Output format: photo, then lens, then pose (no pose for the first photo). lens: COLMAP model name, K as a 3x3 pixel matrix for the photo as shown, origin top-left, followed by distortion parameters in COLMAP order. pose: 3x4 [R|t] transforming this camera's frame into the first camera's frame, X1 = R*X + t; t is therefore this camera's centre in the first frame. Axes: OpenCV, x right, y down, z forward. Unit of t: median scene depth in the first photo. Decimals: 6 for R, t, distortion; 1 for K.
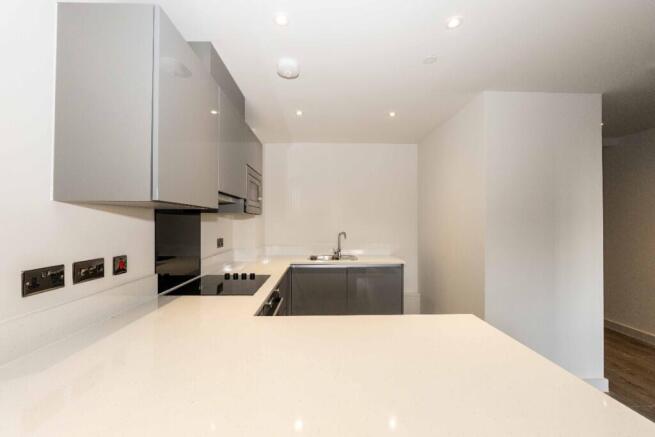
lens RADIAL K [[275.1, 0, 327.7], [0, 275.1, 219.7], [0, 0, 1]] dist [0.000771, 0.000059]
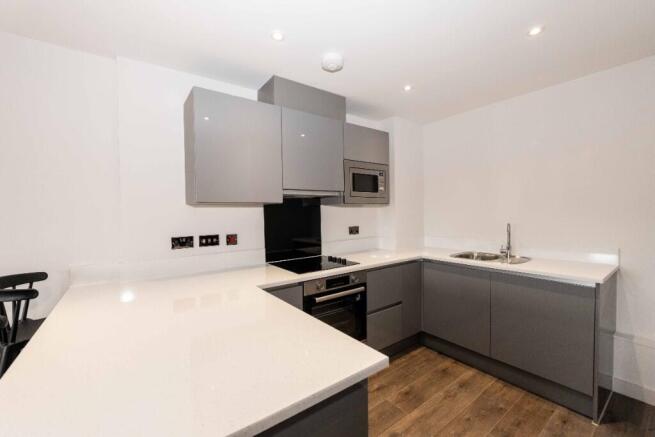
lens RADIAL K [[275.1, 0, 329.1], [0, 275.1, 219.9], [0, 0, 1]] dist [0.000771, 0.000059]
pose [[0.577835, 0.015430, -0.816008, 0.917784], [0.021733, 0.999176, 0.034284, 0.001728], [0.815864, -0.037545, 0.577024, 0.509568]]
